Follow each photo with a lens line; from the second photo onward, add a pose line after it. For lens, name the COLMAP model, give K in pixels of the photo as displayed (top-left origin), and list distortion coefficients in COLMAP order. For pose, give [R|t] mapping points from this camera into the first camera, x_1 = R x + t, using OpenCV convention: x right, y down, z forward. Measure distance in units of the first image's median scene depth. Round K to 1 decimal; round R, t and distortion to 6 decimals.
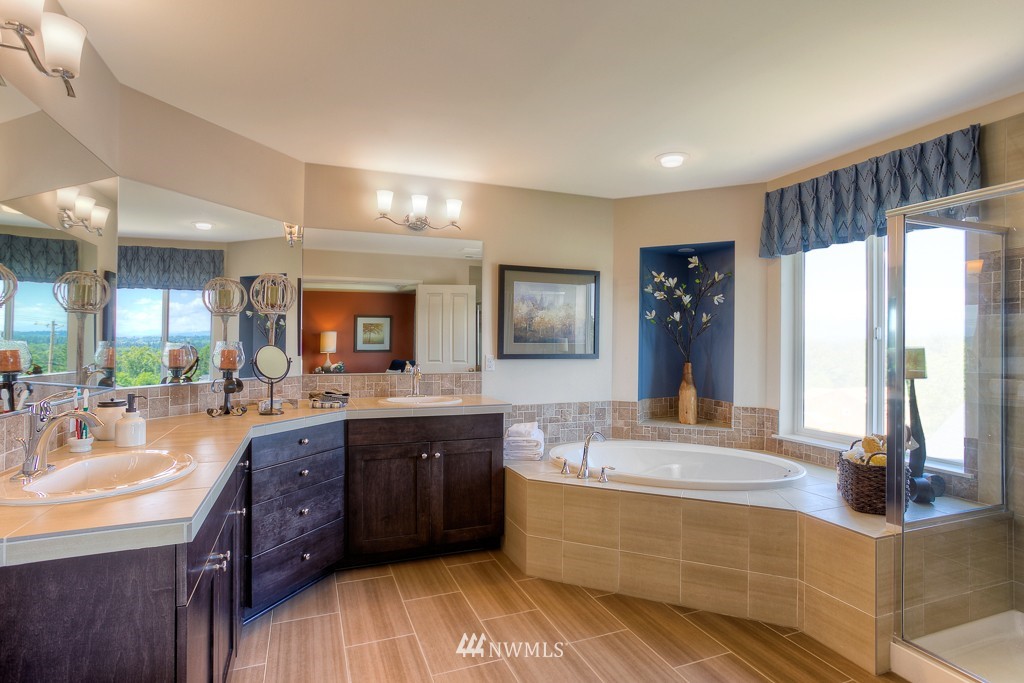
lens RADIAL K [[487.8, 0, 507.3], [0, 487.8, 343.6], [0, 0, 1]] dist [-0.004690, 0.000179]
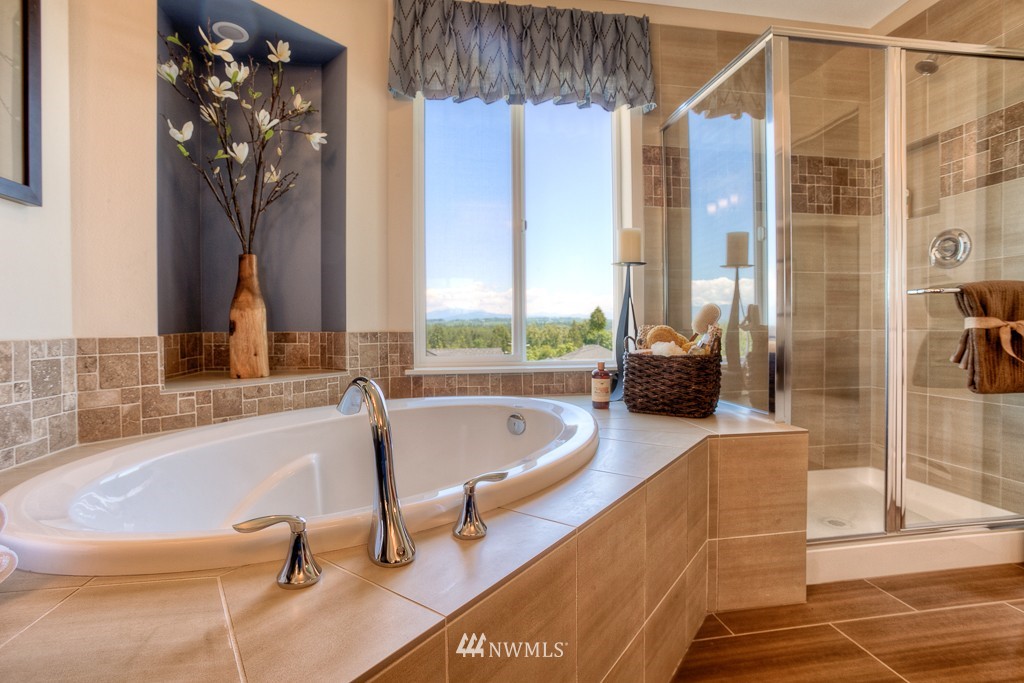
lens RADIAL K [[487.8, 0, 513.5], [0, 487.8, 331.0], [0, 0, 1]] dist [-0.004690, 0.000179]
pose [[0.212775, -0.017323, 0.976948, -0.058445], [-0.002198, 0.999832, 0.018208, 0.107456], [-0.977099, -0.006022, 0.212701, 0.635135]]
